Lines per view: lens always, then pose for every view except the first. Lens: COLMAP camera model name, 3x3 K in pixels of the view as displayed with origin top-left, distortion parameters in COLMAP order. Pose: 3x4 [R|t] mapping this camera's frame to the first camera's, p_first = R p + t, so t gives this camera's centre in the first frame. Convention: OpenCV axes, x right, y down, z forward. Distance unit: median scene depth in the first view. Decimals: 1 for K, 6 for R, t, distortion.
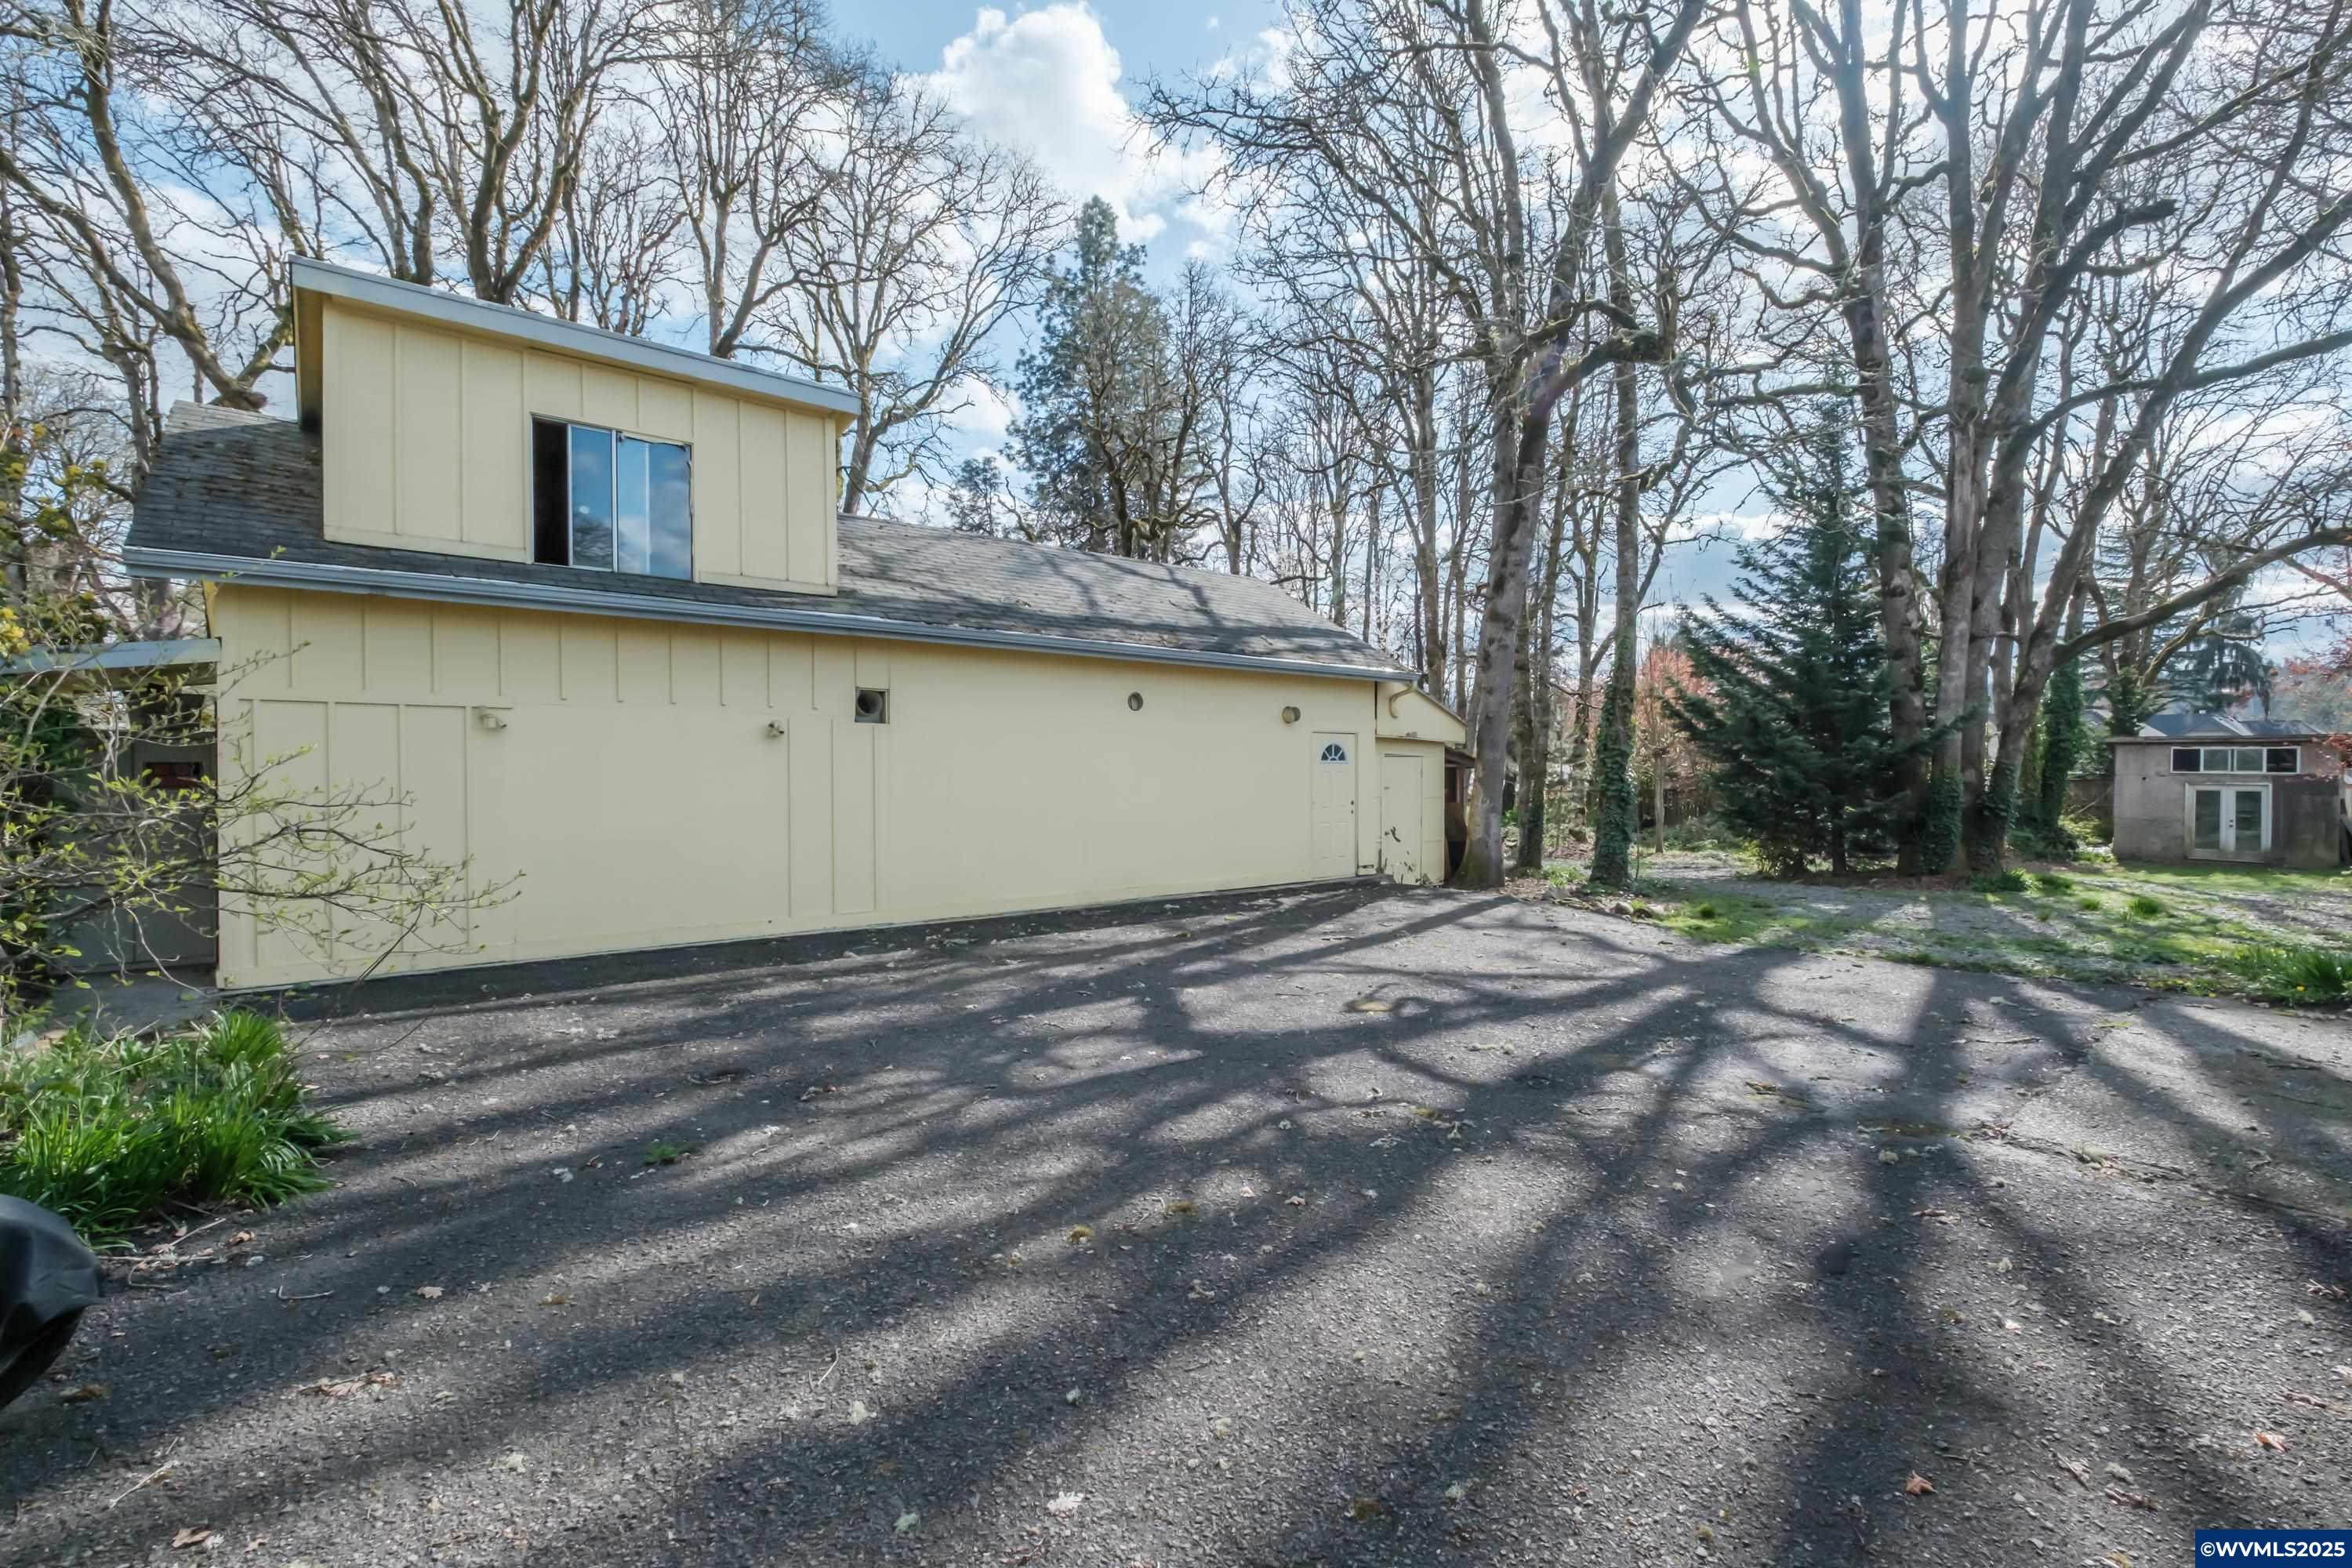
lens RADIAL K [[1022.4, 0, 1183.2], [0, 1022.4, 786.0], [0, 0, 1]] dist [0.002610, -0.004095]
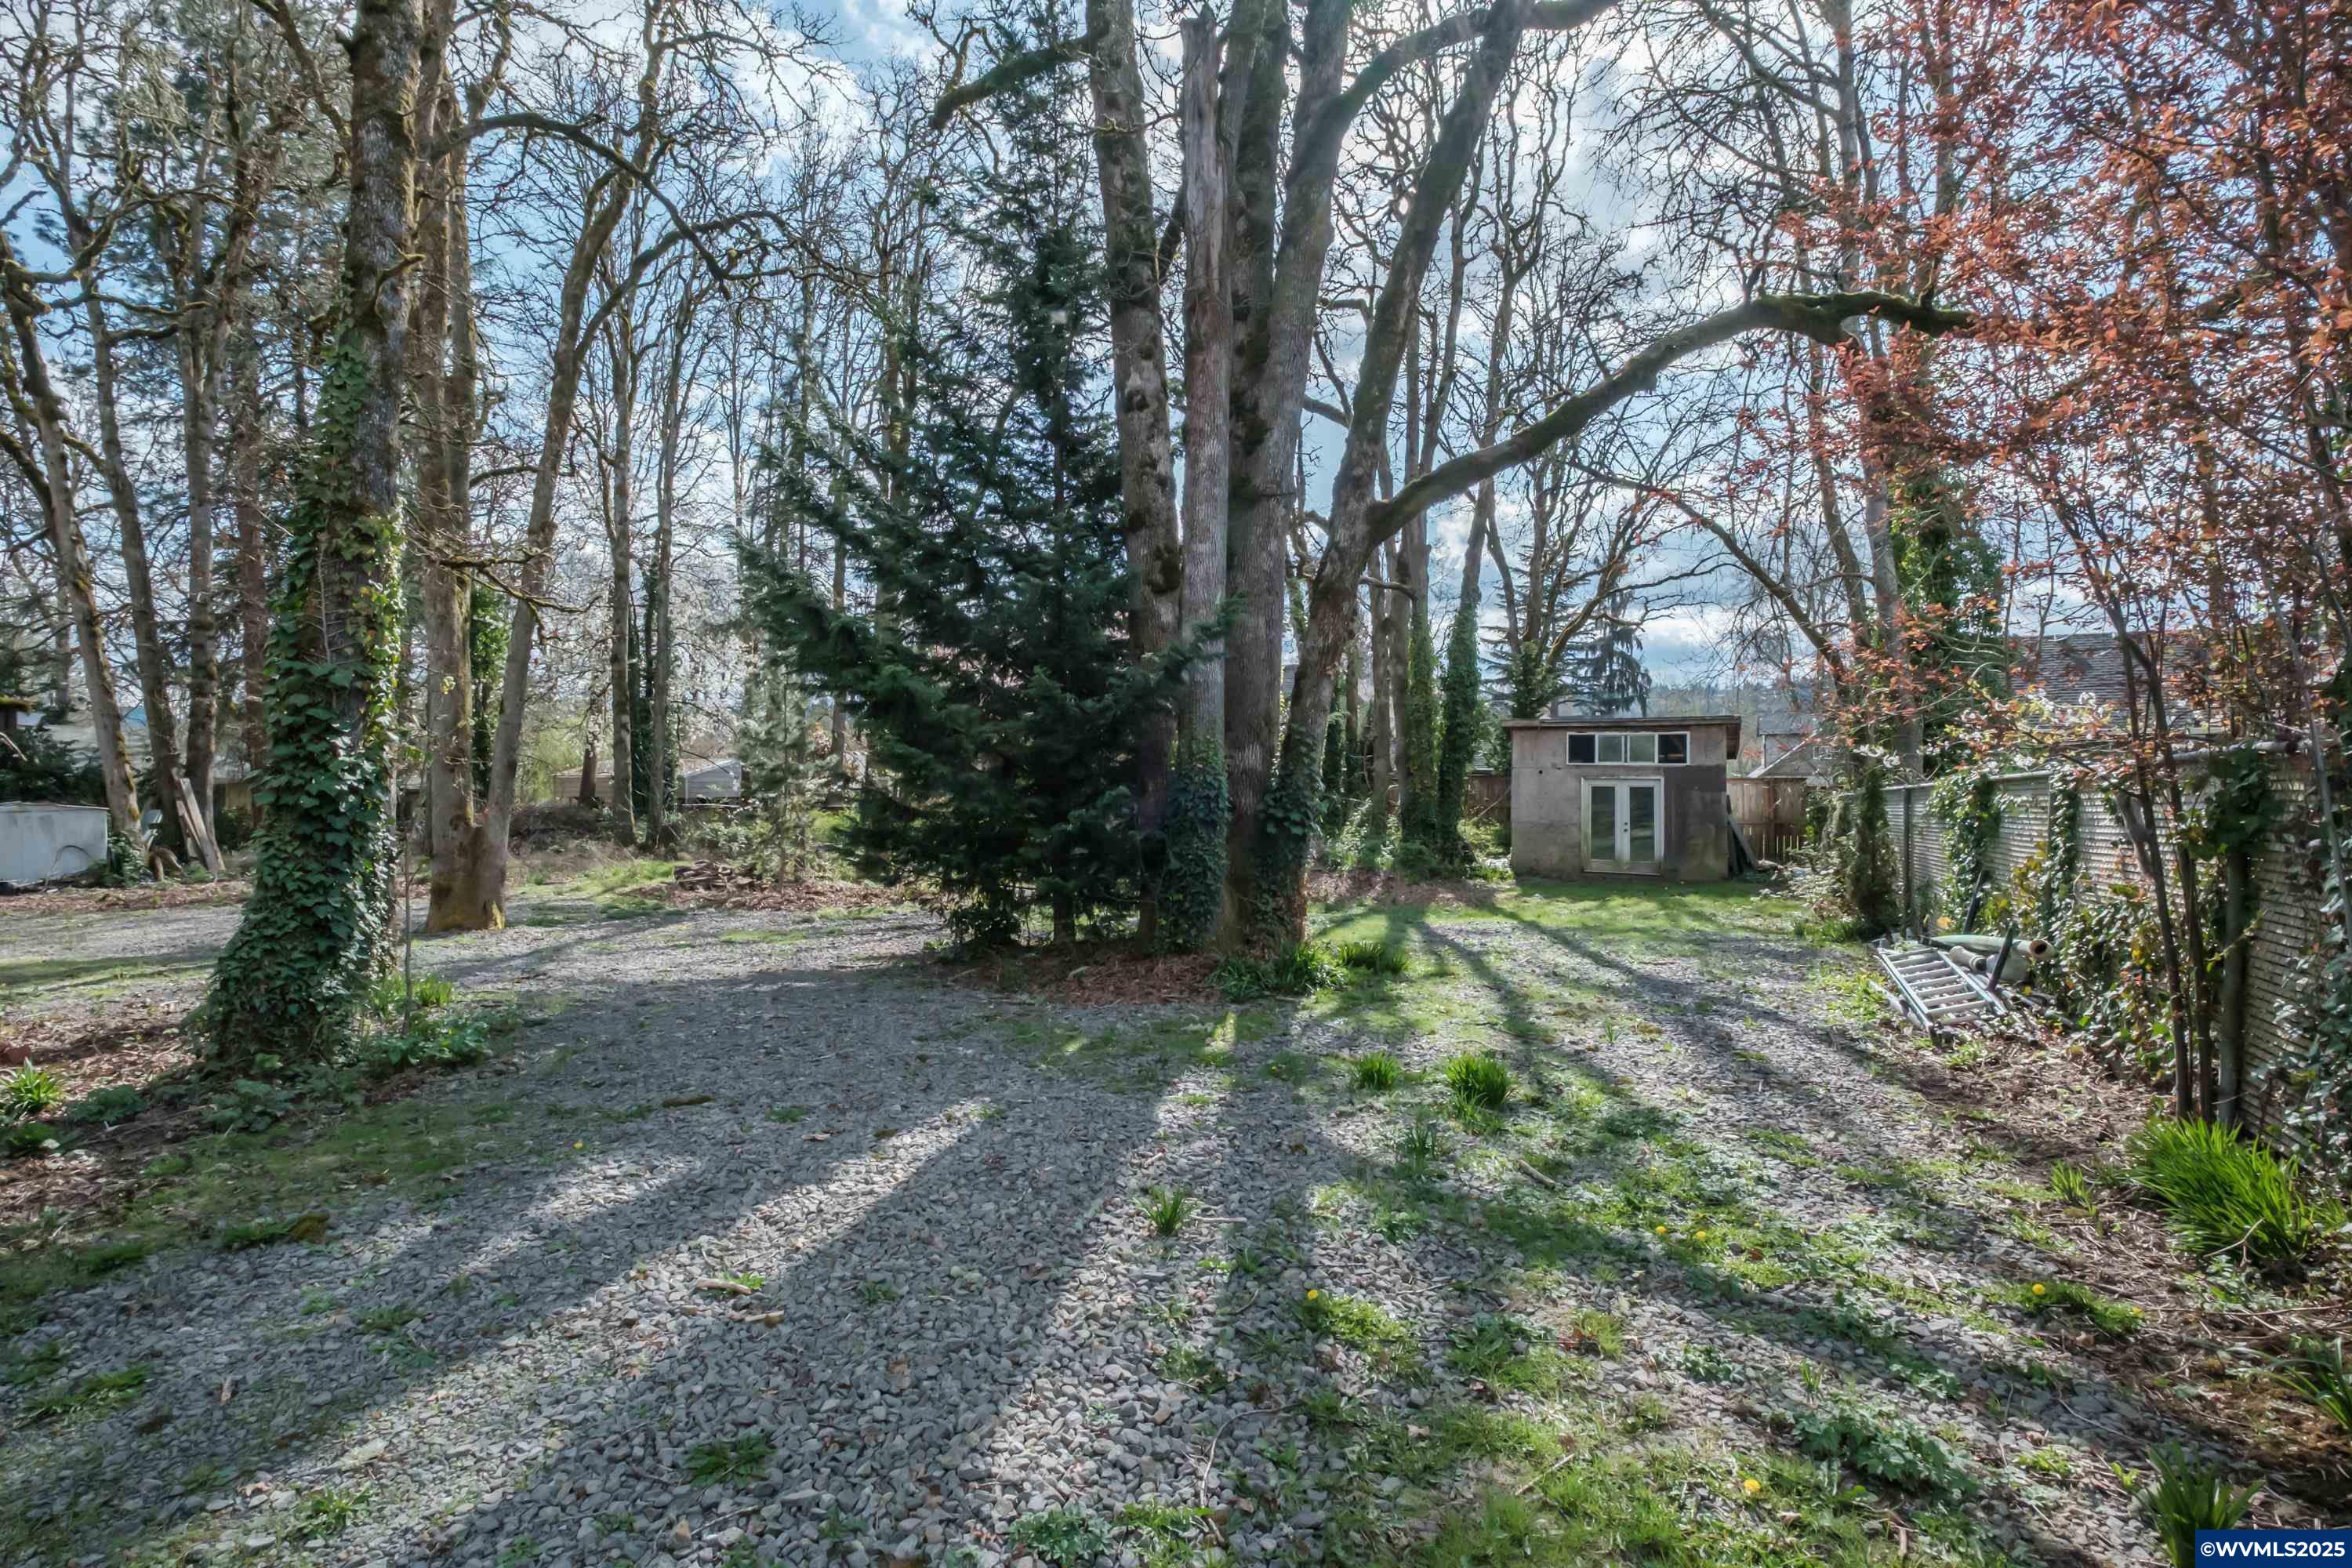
lens RADIAL K [[1052.1, 0, 1168.5], [0, 1052.1, 774.8], [0, 0, 1]] dist [0.001150, -0.000001]
pose [[0.922726, -0.003456, 0.385441, 0.421271], [0.009590, 0.999856, -0.013992, 0.004477], [-0.385337, 0.016607, 0.922627, 0.419751]]
